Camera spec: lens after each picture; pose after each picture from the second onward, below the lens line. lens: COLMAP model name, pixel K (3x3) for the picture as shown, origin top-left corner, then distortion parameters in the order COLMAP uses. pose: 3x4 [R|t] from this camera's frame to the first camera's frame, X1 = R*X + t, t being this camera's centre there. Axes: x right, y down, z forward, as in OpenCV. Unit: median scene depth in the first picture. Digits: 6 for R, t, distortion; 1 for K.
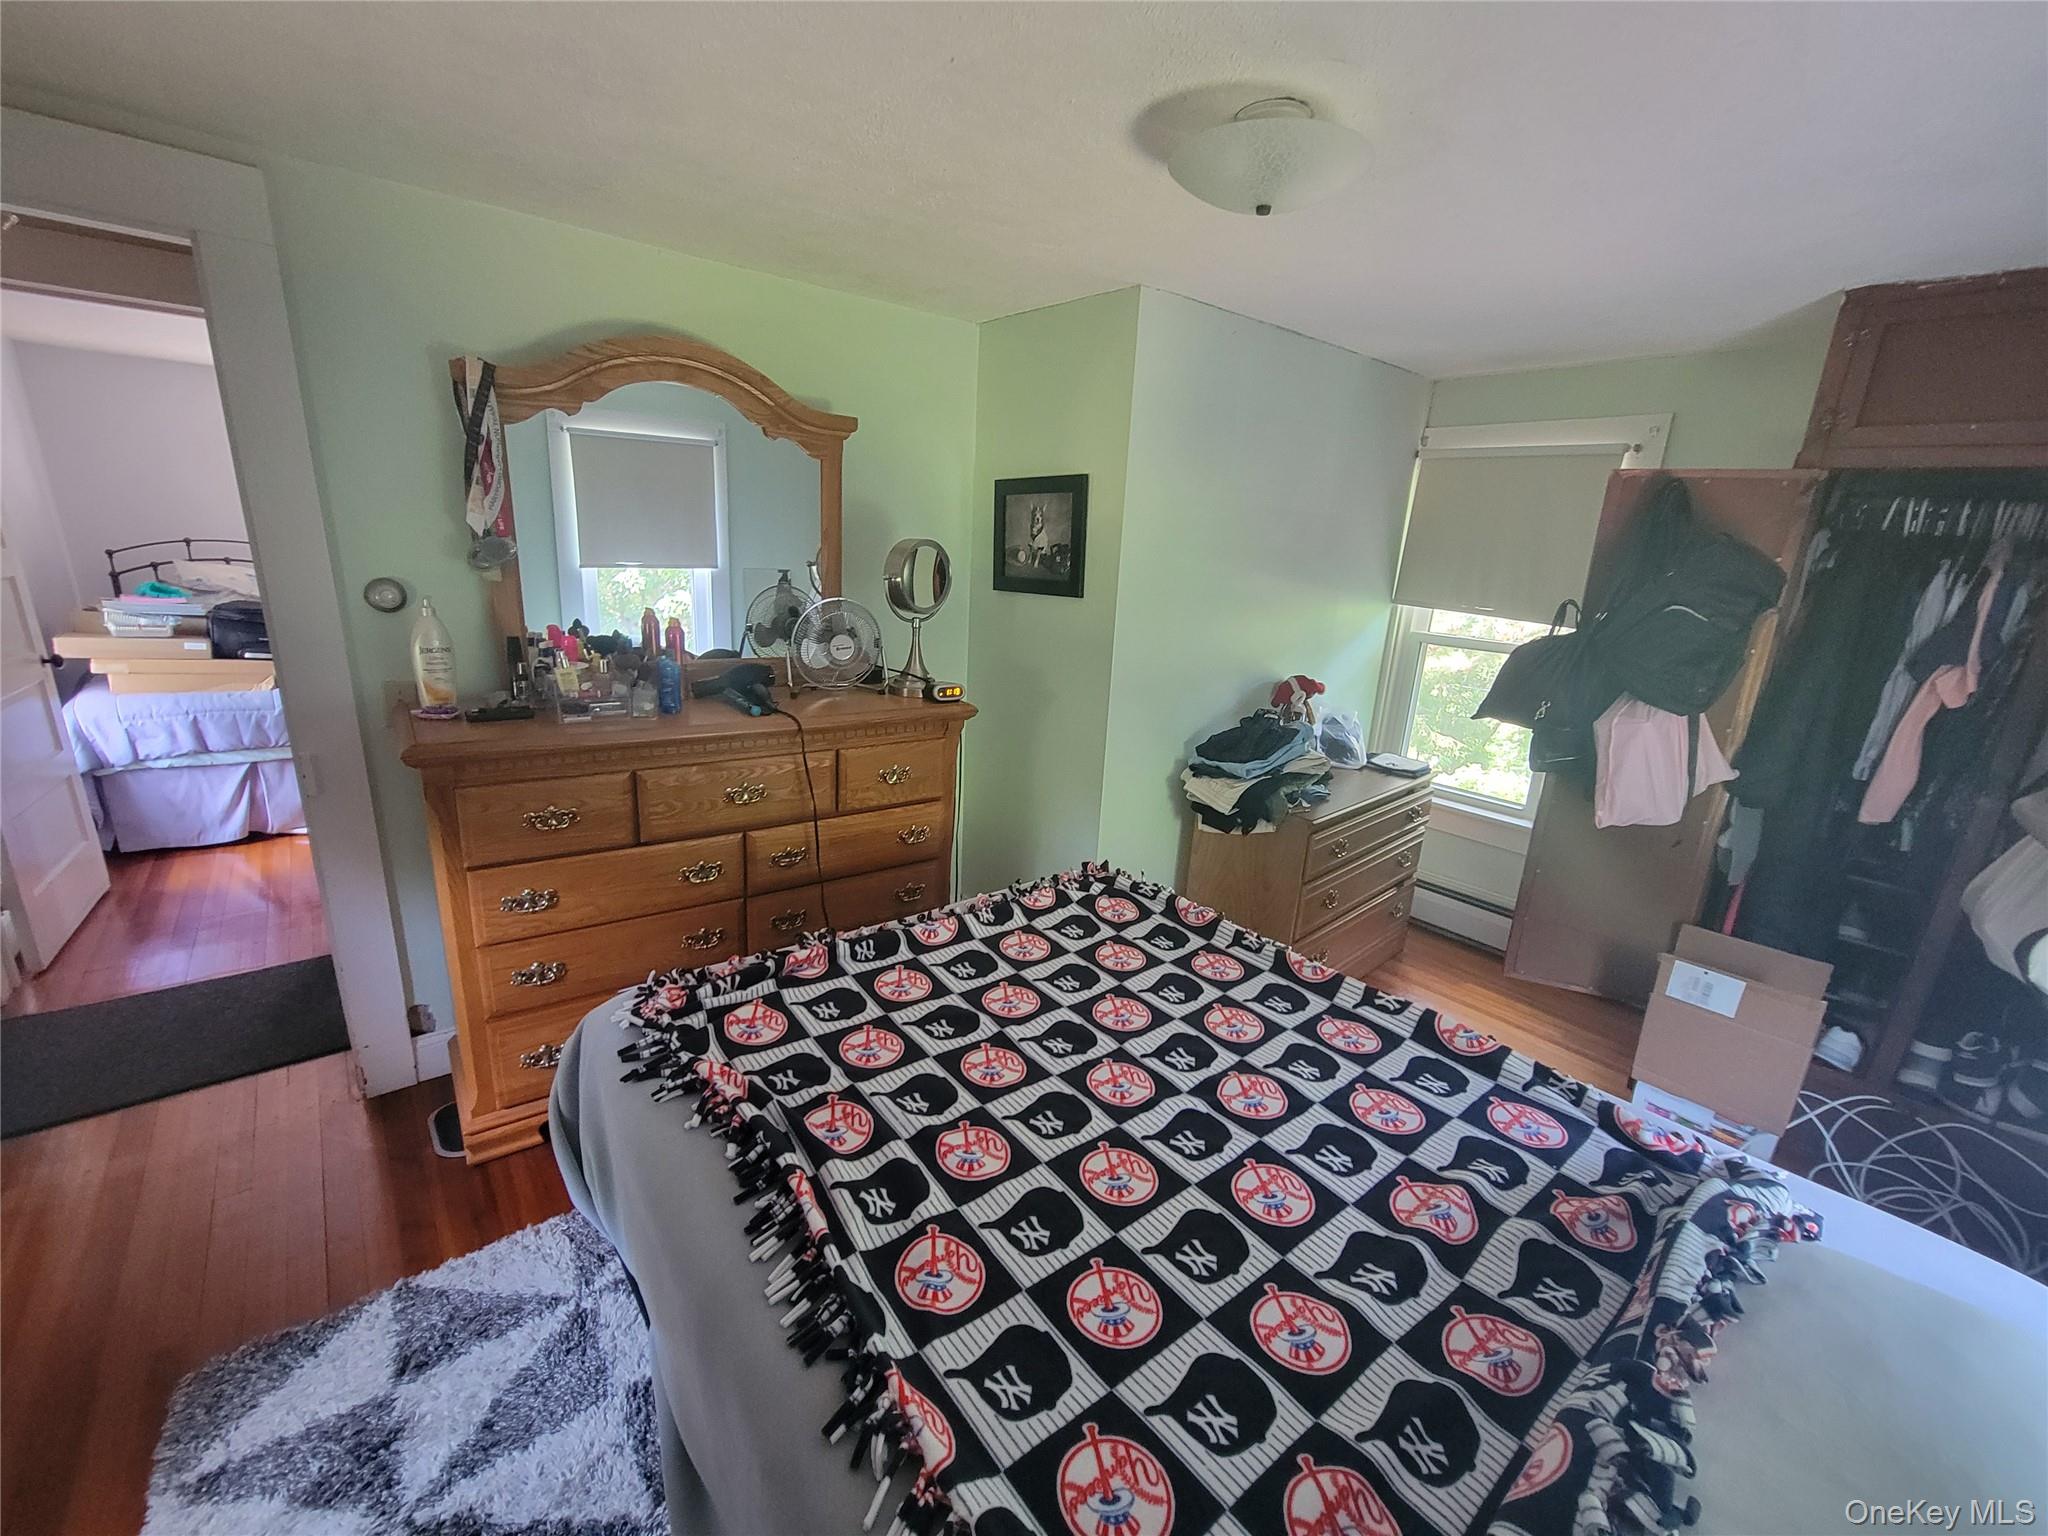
lens RADIAL K [[845.1, 0, 1021.8], [0, 845.1, 783.5], [0, 0, 1]] dist [-0.011726, -0.000358]
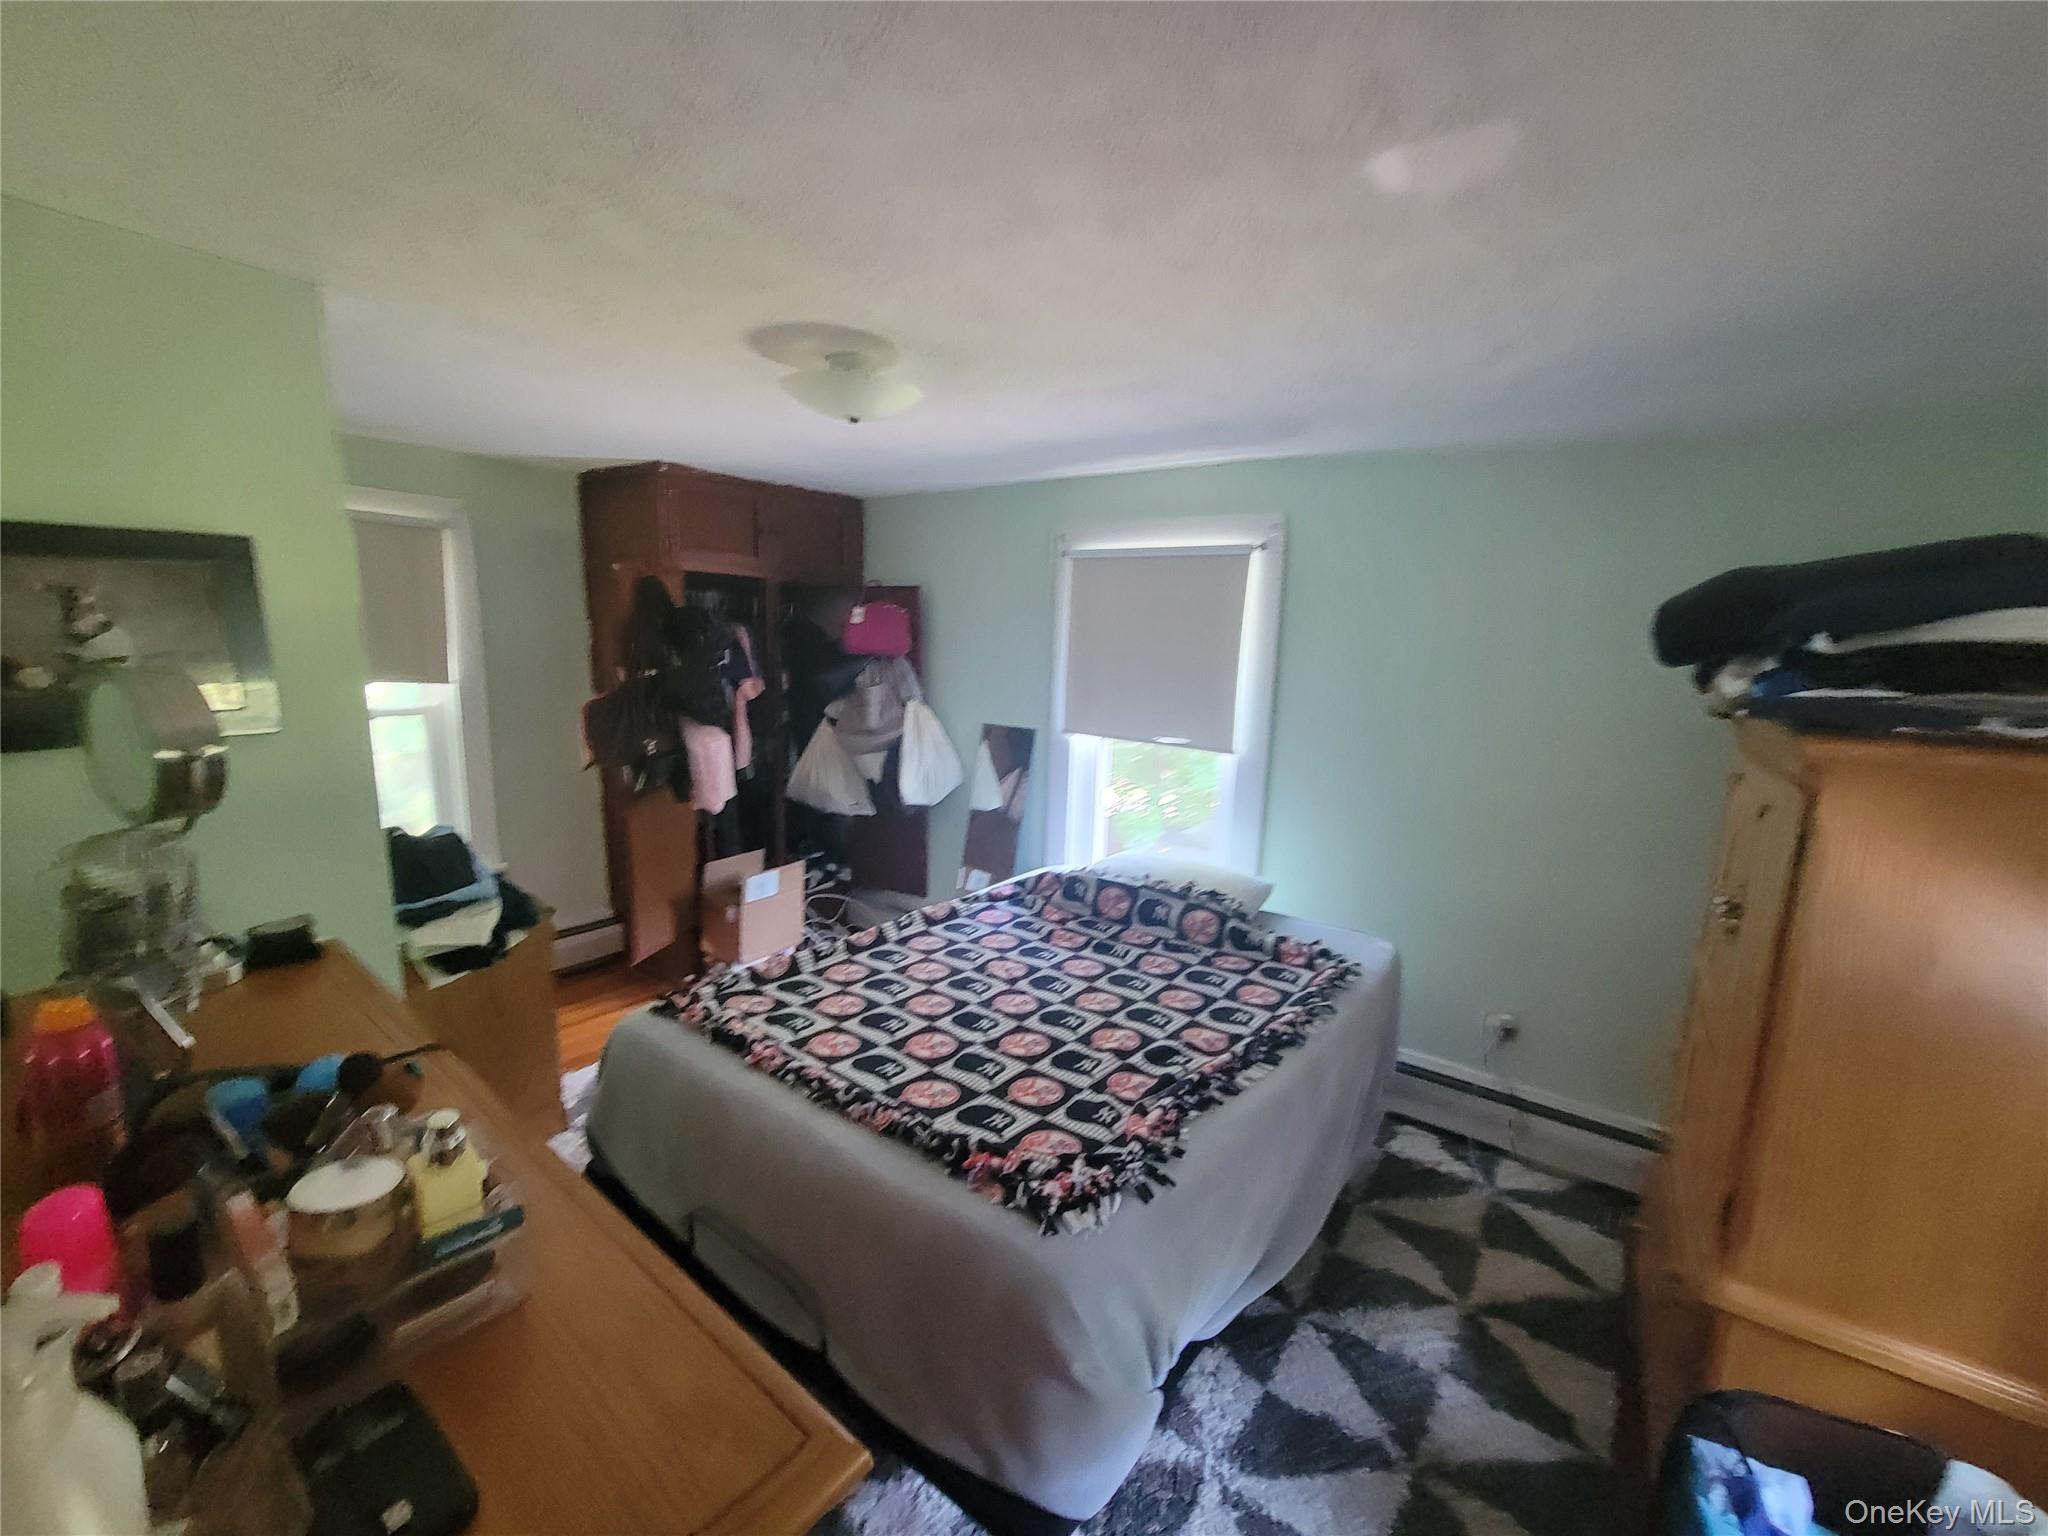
lens RADIAL K [[842.0, 0, 1020.2], [0, 842.0, 783.0], [0, 0, 1]] dist [0.005506, 0.000539]
pose [[-0.229106, -0.230393, 0.945743, -0.849447], [0.225257, 0.932664, 0.281776, -0.308135], [-0.946979, 0.277592, -0.161781, 0.770418]]
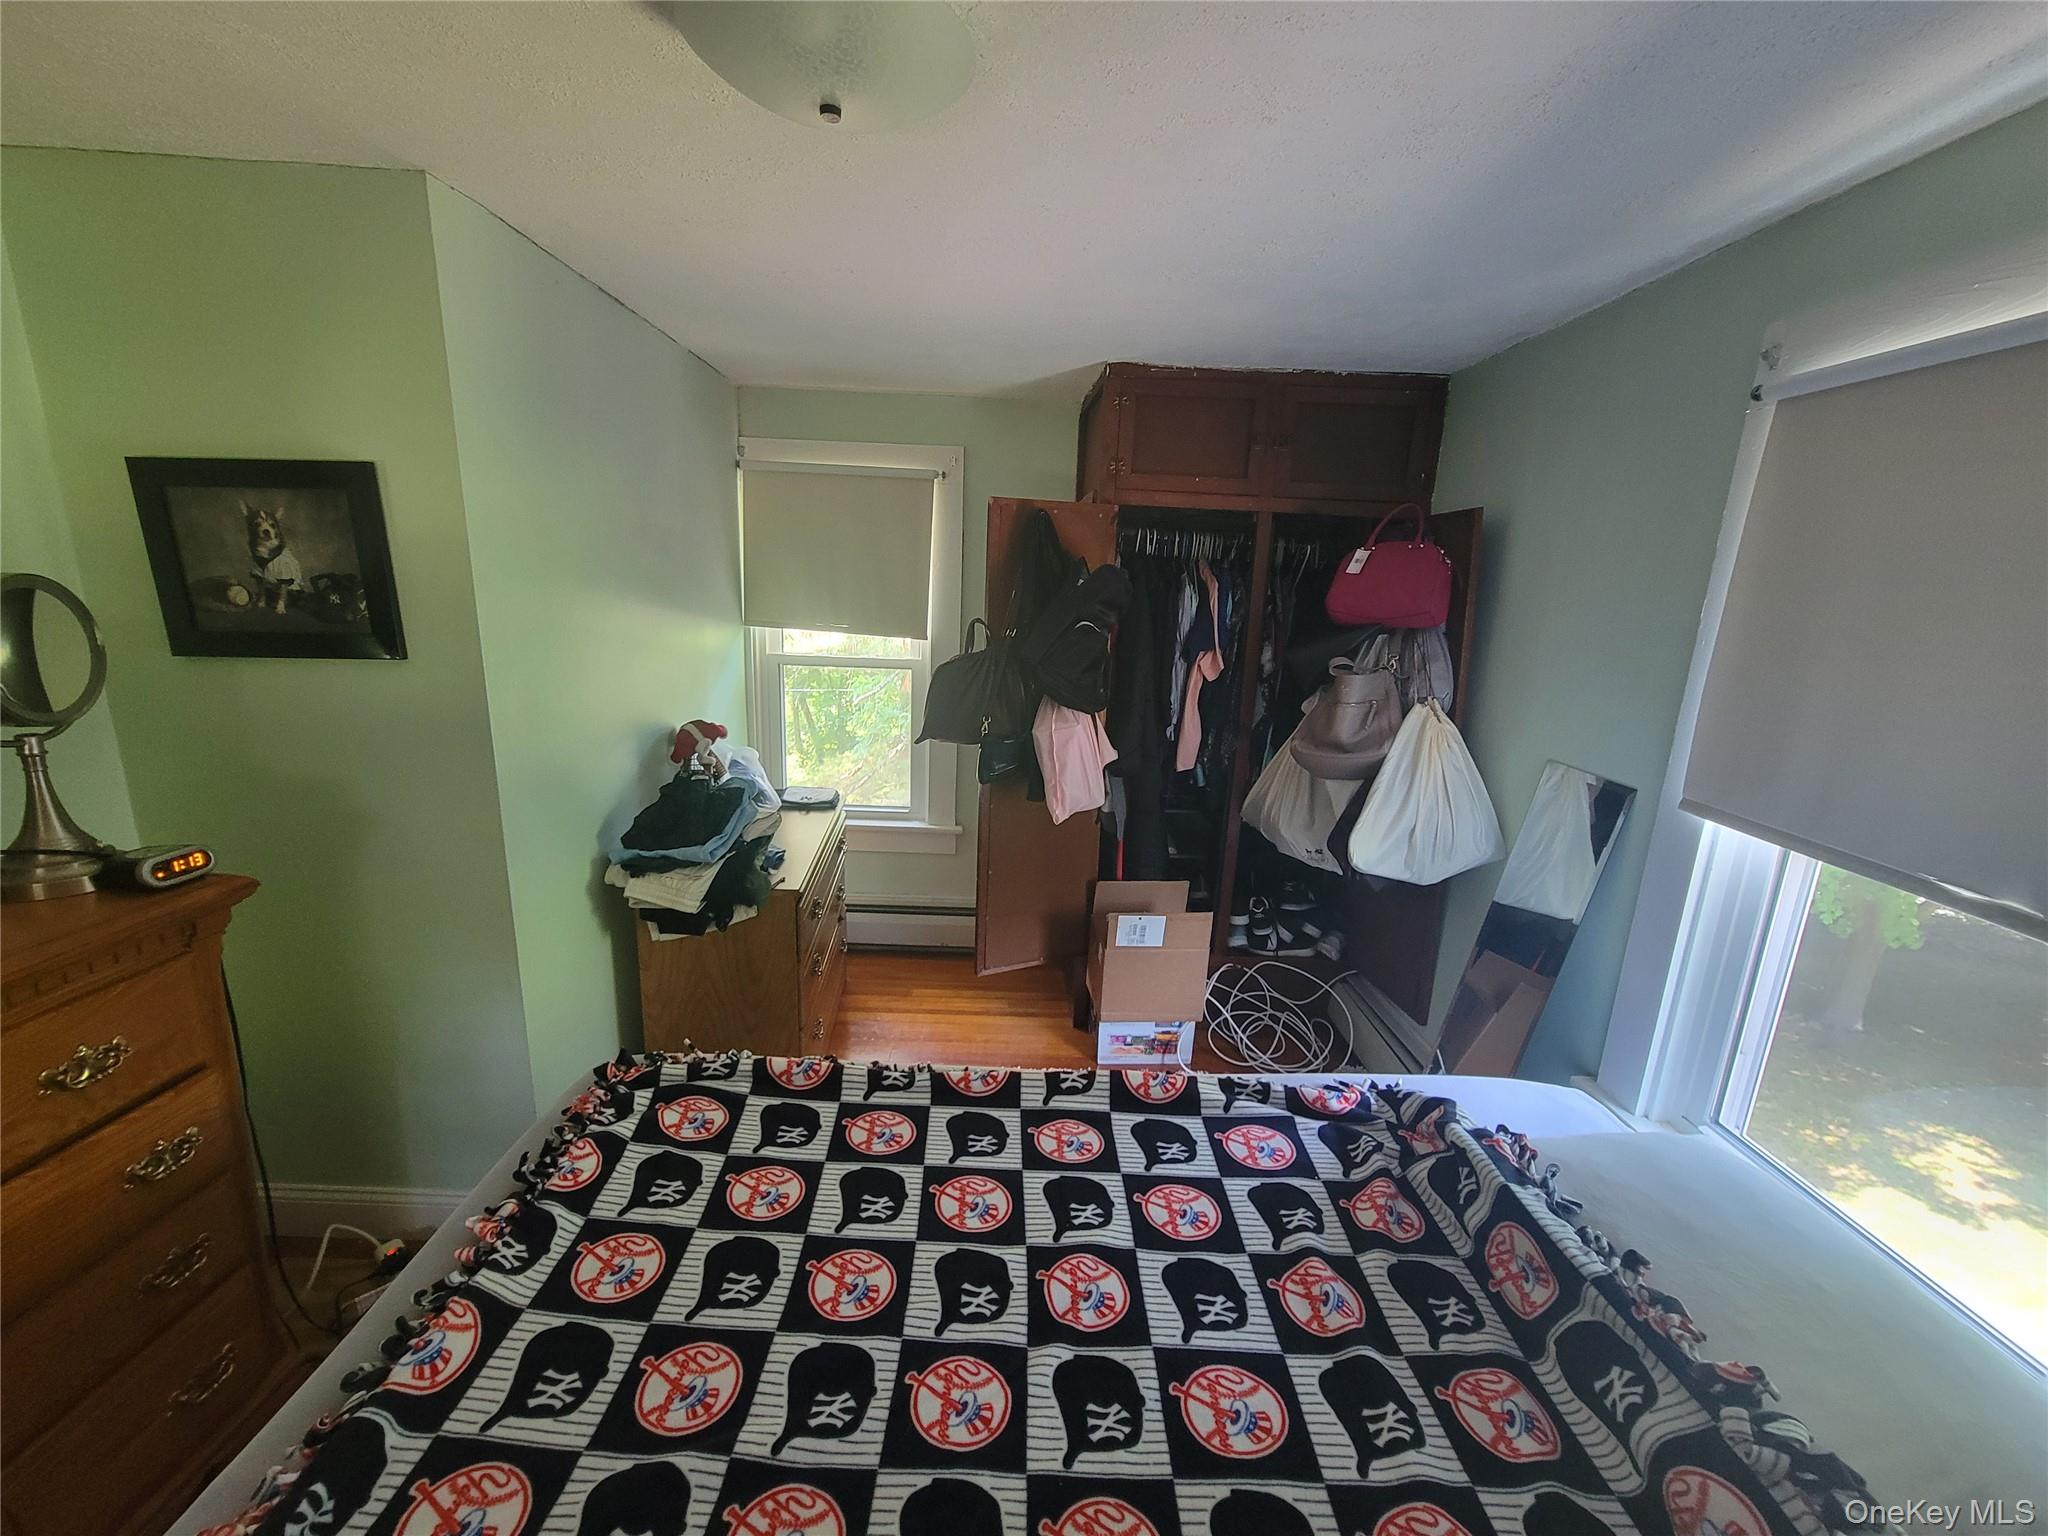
lens RADIAL K [[842.0, 0, 1020.2], [0, 842.0, 783.0], [0, 0, 1]] dist [0.005506, 0.000539]
pose [[0.627676, -0.206948, 0.750463, -0.173846], [0.208929, 0.973433, 0.093689, -0.120571], [-0.749914, 0.097987, 0.654238, 0.325204]]
